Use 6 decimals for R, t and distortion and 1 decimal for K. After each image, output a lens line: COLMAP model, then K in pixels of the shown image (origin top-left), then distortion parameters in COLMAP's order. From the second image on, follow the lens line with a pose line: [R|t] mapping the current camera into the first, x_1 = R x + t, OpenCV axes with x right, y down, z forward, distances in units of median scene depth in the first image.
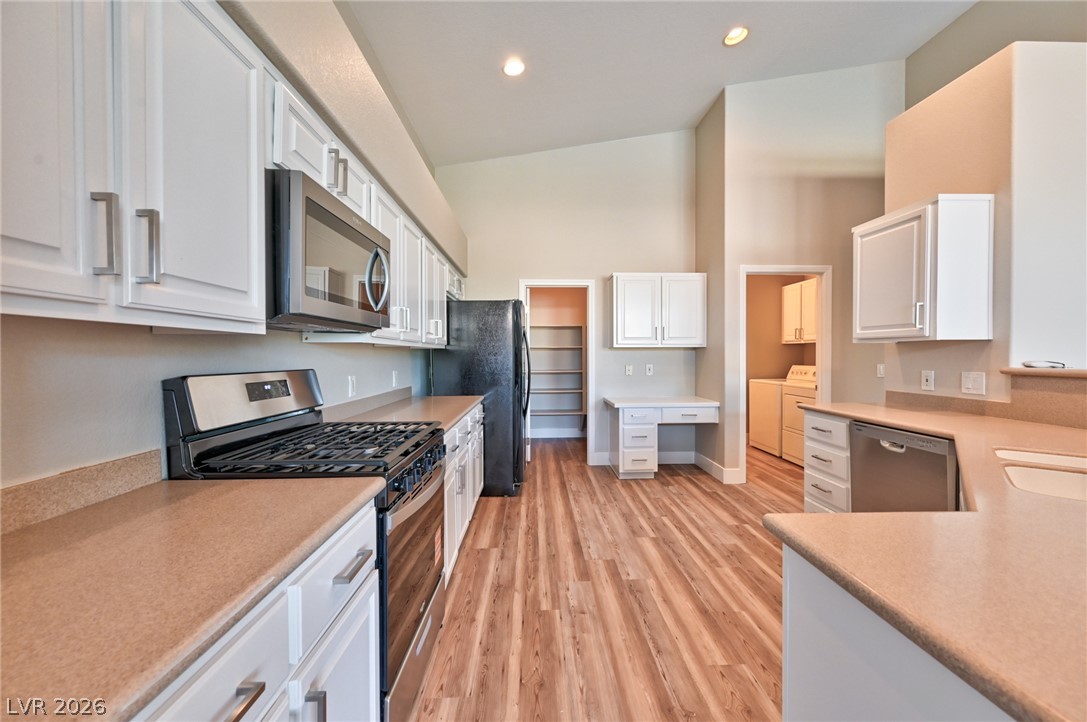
lens RADIAL K [[427.3, 0, 547.6], [0, 427.3, 359.7], [0, 0, 1]] dist [-0.000463, 0.000148]
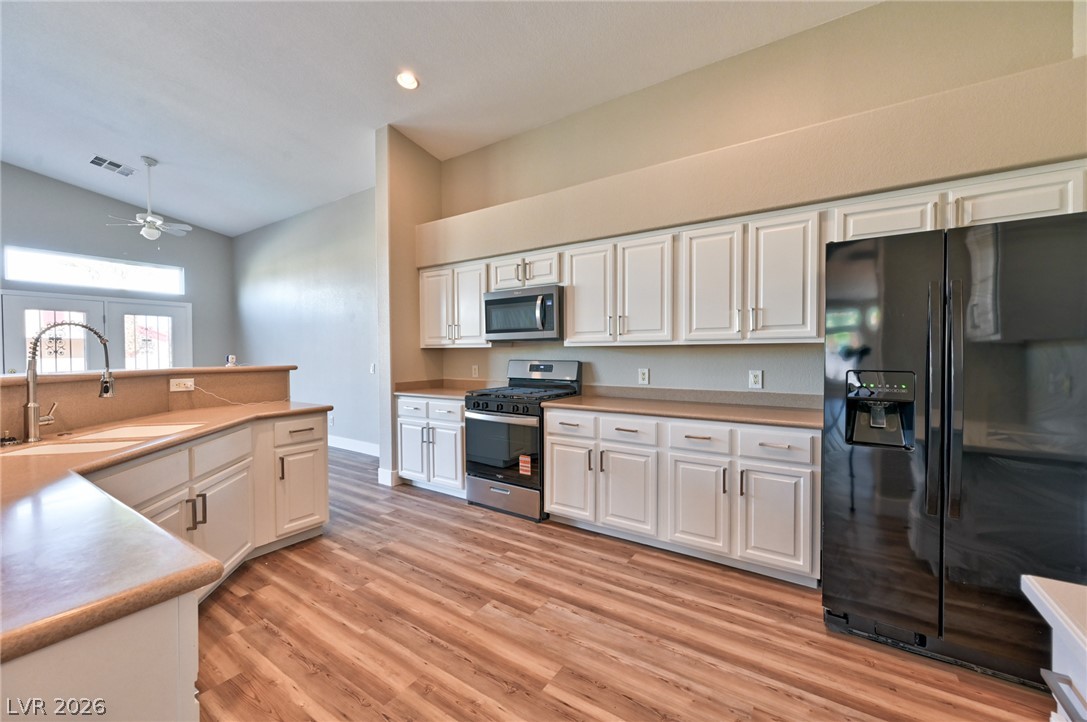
lens RADIAL K [[427.3, 0, 547.6], [0, 427.3, 359.7], [0, 0, 1]] dist [-0.000463, 0.000148]
pose [[-0.581245, 0.020881, -0.813461, 0.490865], [-0.001794, 0.999635, 0.026942, -0.015262], [0.813727, 0.017120, -0.580996, 0.942113]]
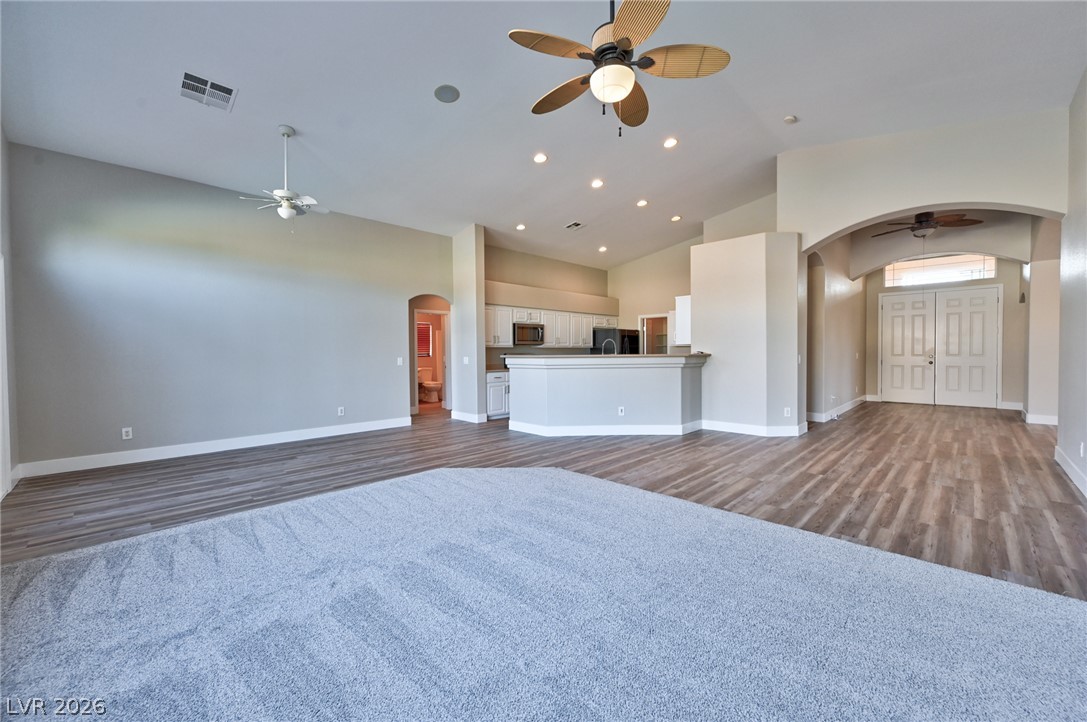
lens RADIAL K [[427.3, 0, 547.6], [0, 427.3, 359.7], [0, 0, 1]] dist [-0.000463, 0.000148]
pose [[0.688326, 0.012528, -0.725293, 1.406401], [-0.003520, 0.999897, 0.013931, 0.013494], [0.725393, -0.007036, 0.688299, -0.992428]]
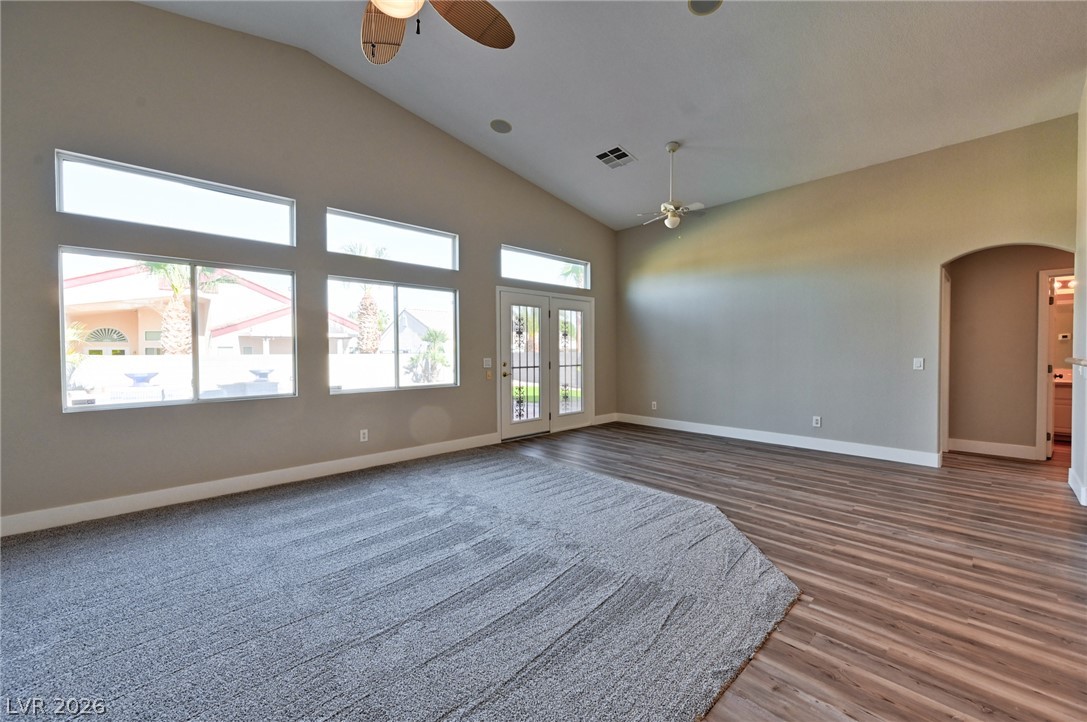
lens RADIAL K [[427.3, 0, 547.6], [0, 427.3, 359.7], [0, 0, 1]] dist [-0.000463, 0.000148]
pose [[-0.747199, 0.019499, -0.664314, 1.205742], [-0.000990, 0.999536, 0.030453, 0.003311], [0.664599, 0.023412, -0.746833, -0.050478]]
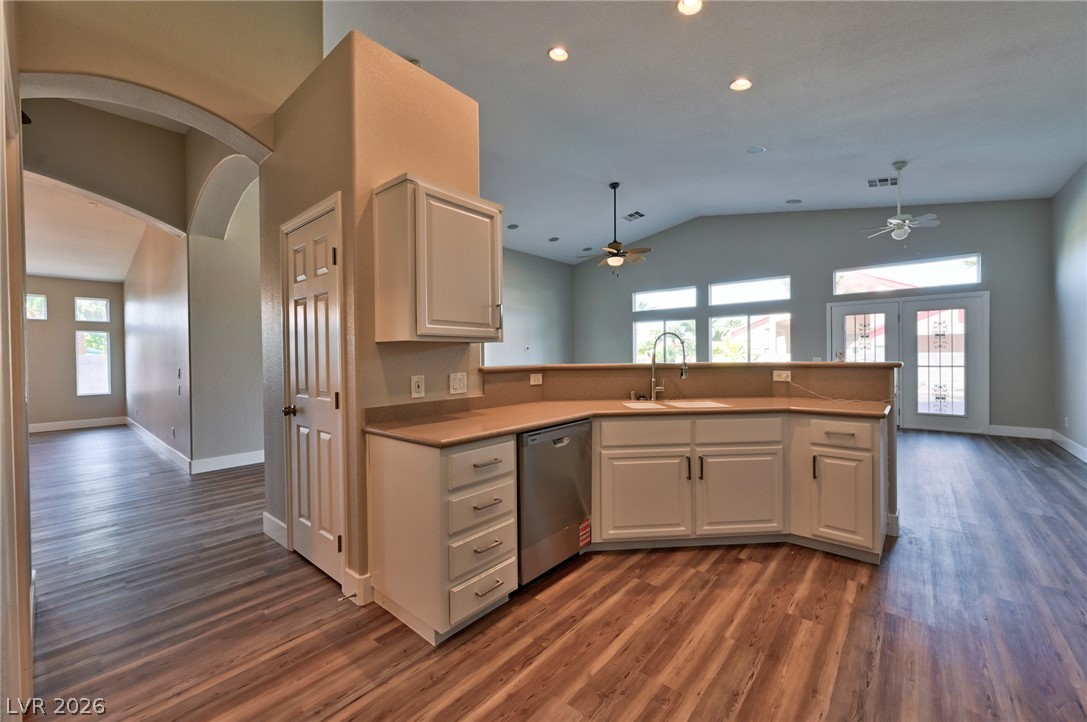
lens RADIAL K [[427.3, 0, 547.6], [0, 427.3, 359.7], [0, 0, 1]] dist [-0.000463, 0.000148]
pose [[-0.738853, 0.005843, 0.673841, 0.062818], [0.023484, 0.999578, 0.017083, -0.010684], [-0.673457, 0.028447, -0.738679, 0.967326]]
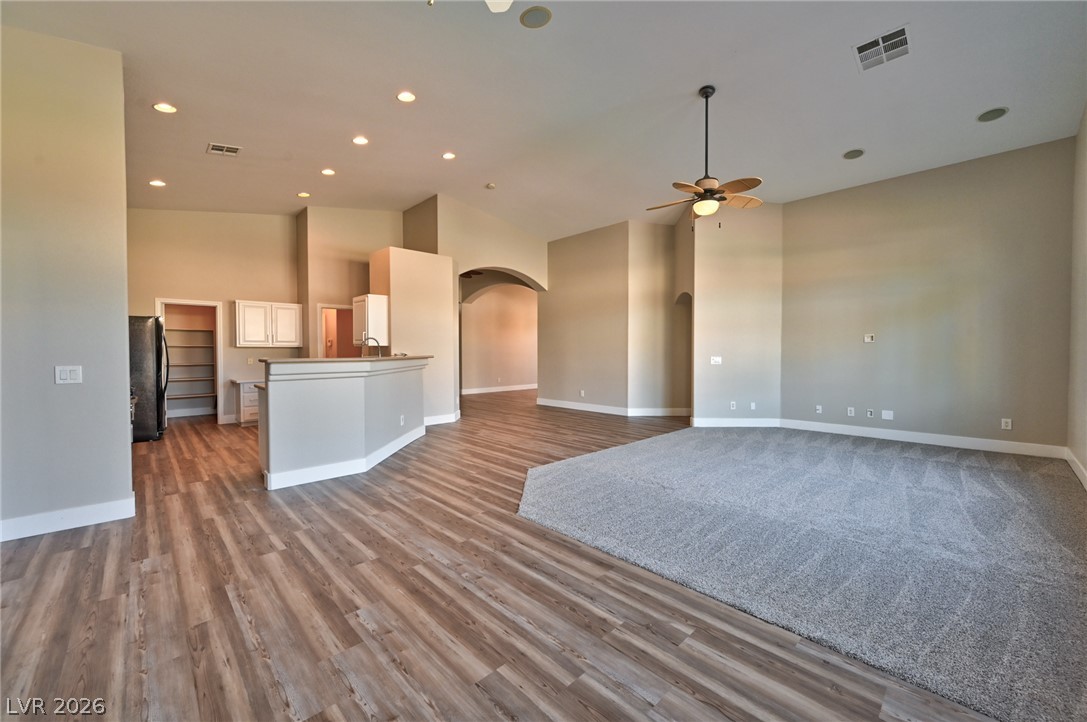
lens RADIAL K [[427.3, 0, 547.6], [0, 427.3, 359.7], [0, 0, 1]] dist [-0.000463, 0.000148]
pose [[0.744109, -0.010857, 0.667970, -0.052977], [0.008111, 0.999941, 0.007218, 0.019910], [-0.668009, 0.000048, 0.744153, -1.063045]]
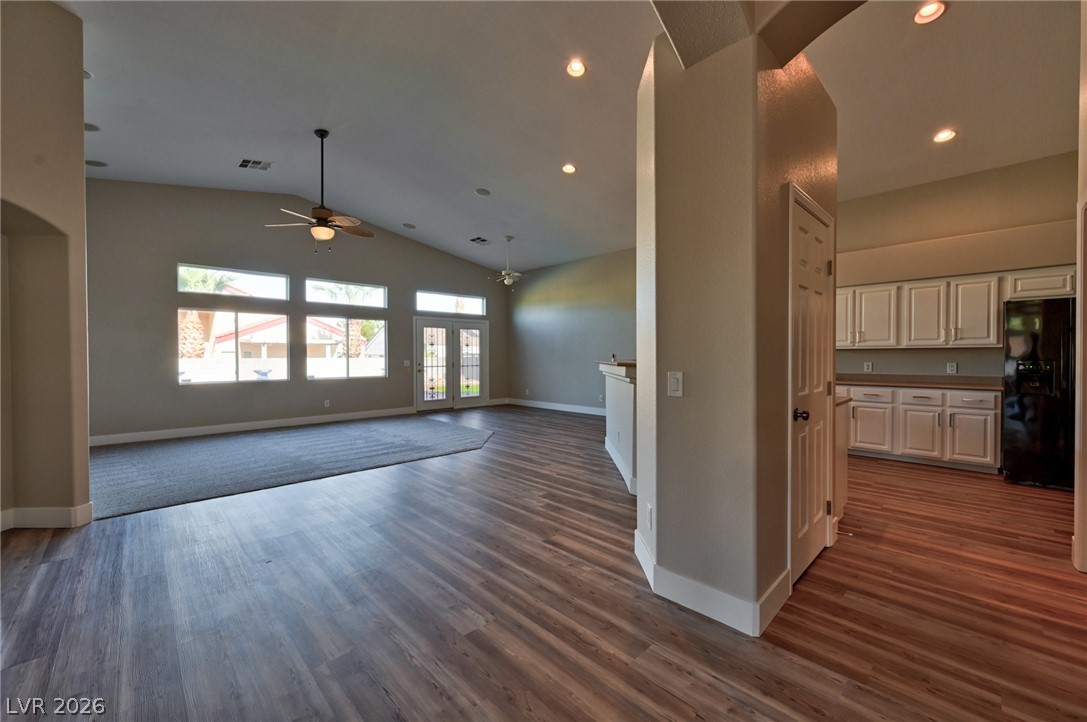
lens RADIAL K [[427.3, 0, 547.6], [0, 427.3, 359.7], [0, 0, 1]] dist [-0.000463, 0.000148]
pose [[-0.740567, 0.012155, -0.671872, 1.394834], [-0.002192, 0.999787, 0.020503, -0.011133], [0.671979, 0.016657, -0.740383, 0.938737]]
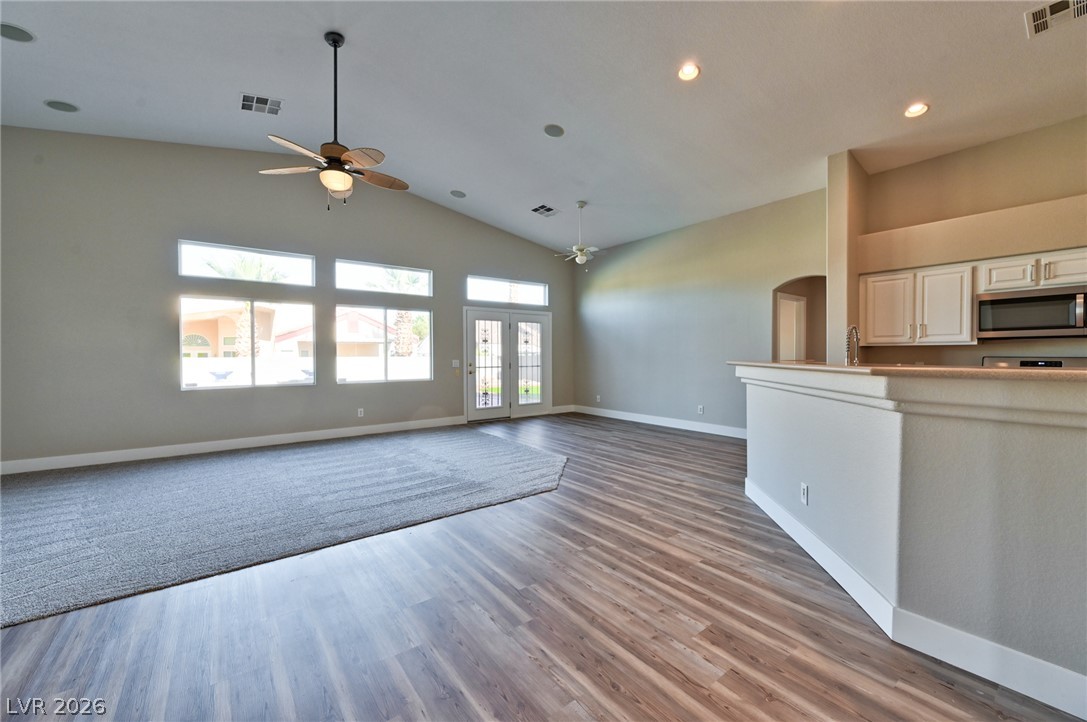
lens RADIAL K [[427.3, 0, 547.6], [0, 427.3, 359.7], [0, 0, 1]] dist [-0.000463, 0.000148]
pose [[-0.813430, 0.013464, -0.581507, 1.191999], [-0.000337, 0.999721, 0.023618, -0.004903], [0.581662, 0.019408, -0.813199, 0.527252]]
